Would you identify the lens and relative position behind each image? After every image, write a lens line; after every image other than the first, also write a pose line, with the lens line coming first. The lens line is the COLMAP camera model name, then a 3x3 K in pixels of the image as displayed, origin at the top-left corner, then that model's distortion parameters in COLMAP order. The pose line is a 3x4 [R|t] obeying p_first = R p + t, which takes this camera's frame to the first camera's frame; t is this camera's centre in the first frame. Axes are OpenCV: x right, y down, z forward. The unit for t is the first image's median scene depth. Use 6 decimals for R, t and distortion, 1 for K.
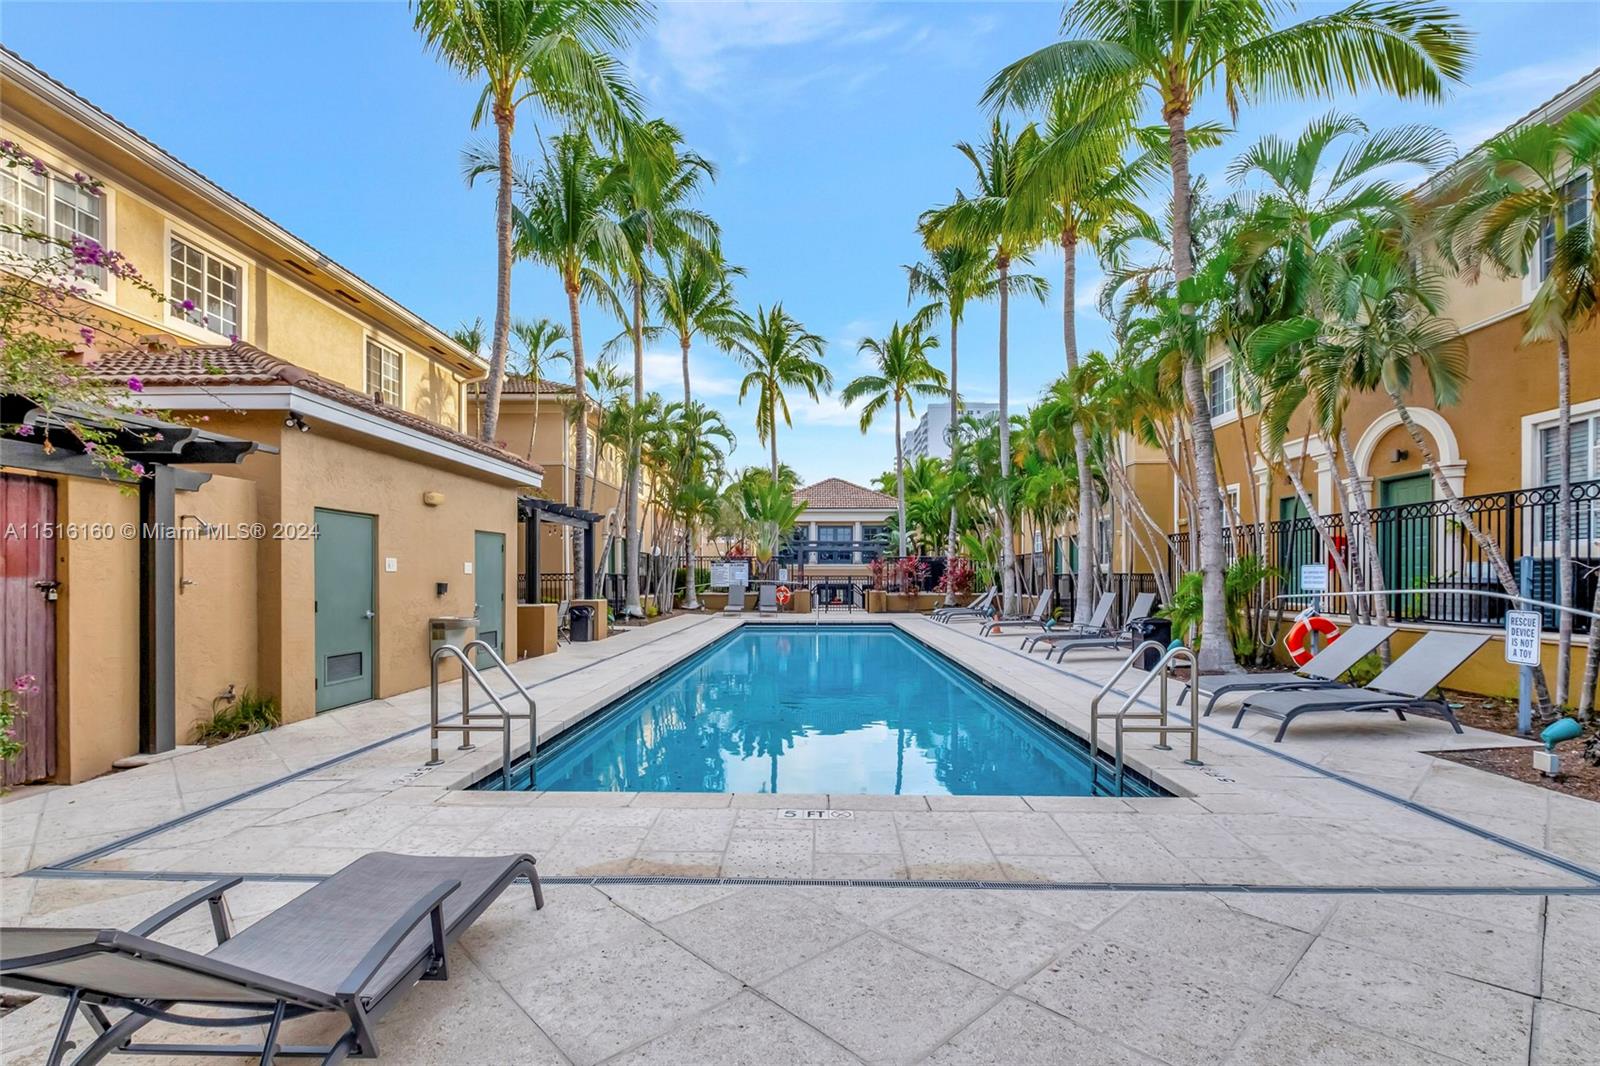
lens RADIAL K [[742.0, 0, 798.1], [0, 742.0, 557.3], [0, 0, 1]] dist [-0.000465, -0.000189]
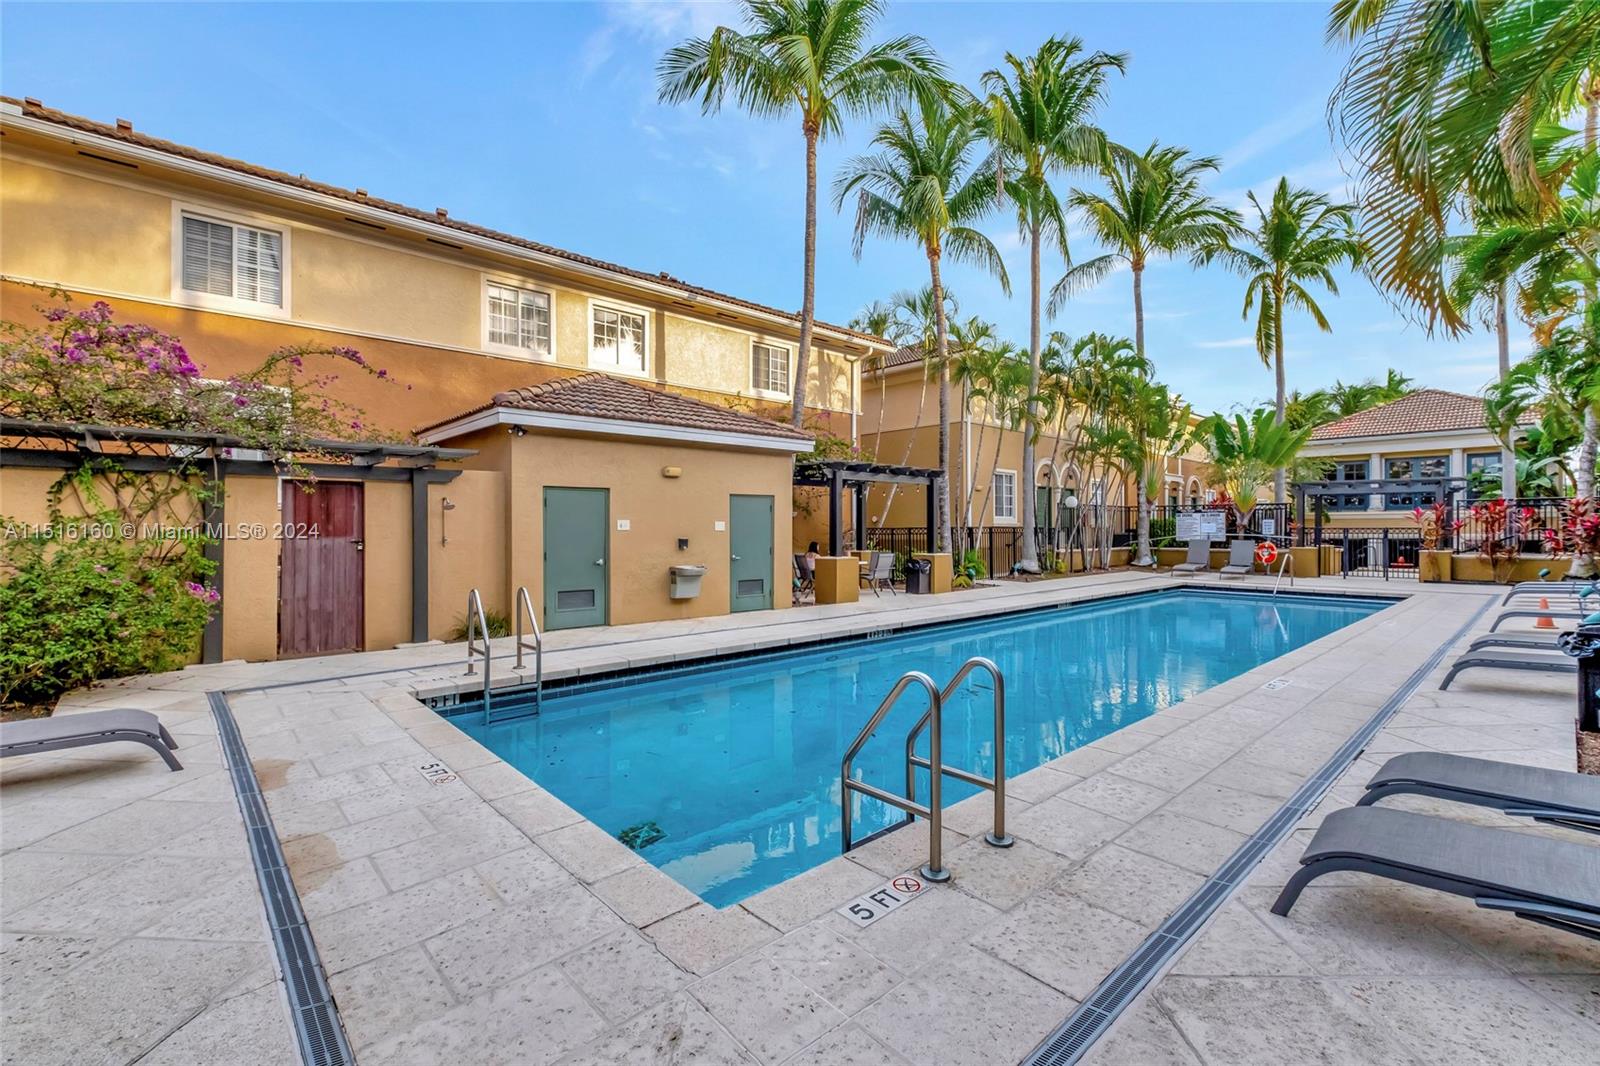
lens RADIAL K [[709.0, 0, 792.0], [0, 709.0, 514.5], [0, 0, 1]] dist [-0.000331, -0.000434]
pose [[0.674333, -0.013243, -0.738309, 0.345946], [0.021472, 0.999768, 0.001678, -0.002912], [0.738116, -0.016985, 0.674460, 0.217597]]
